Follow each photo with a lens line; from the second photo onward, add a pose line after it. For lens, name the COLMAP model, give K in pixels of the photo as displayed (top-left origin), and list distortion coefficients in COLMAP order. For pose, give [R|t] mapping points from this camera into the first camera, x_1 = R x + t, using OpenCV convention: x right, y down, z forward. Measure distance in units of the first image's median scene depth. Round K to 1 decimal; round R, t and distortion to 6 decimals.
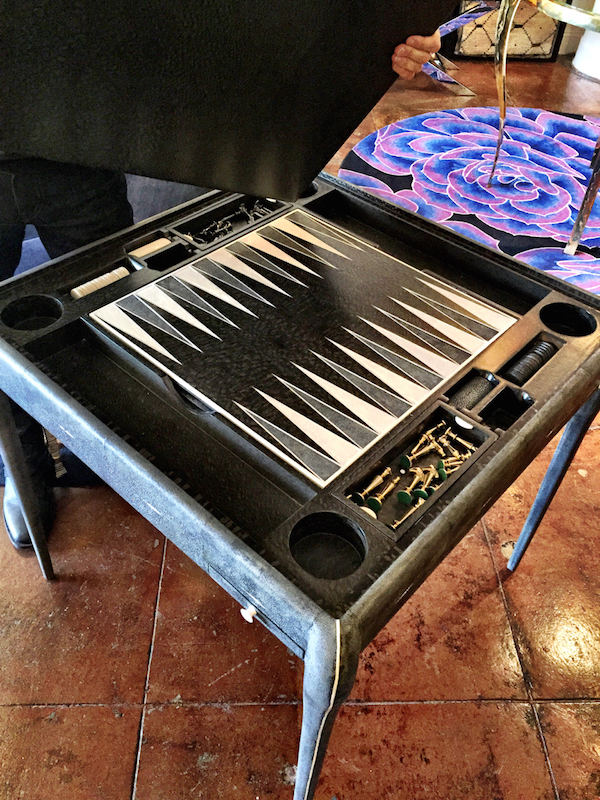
lens RADIAL K [[695.7, 0, 292.1], [0, 695.7, 402.3], [0, 0, 1]] dist [0.075534, -0.108400]
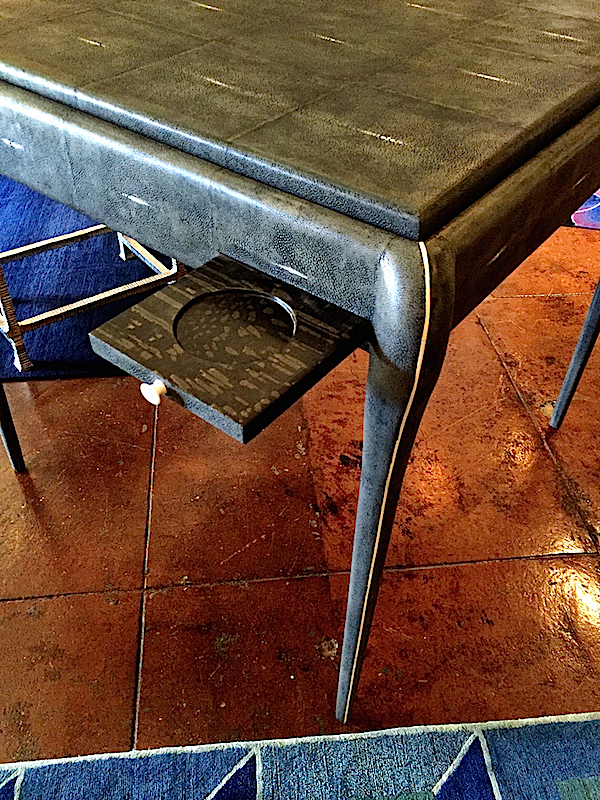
lens RADIAL K [[695.7, 0, 294.8], [0, 695.7, 405.8], [0, 0, 1]] dist [0.075534, -0.108400]
pose [[0.996414, -0.075726, 0.037755, -0.046502], [0.076458, 0.996904, -0.018326, 0.232243], [-0.036250, 0.021146, 0.999119, 0.159742]]
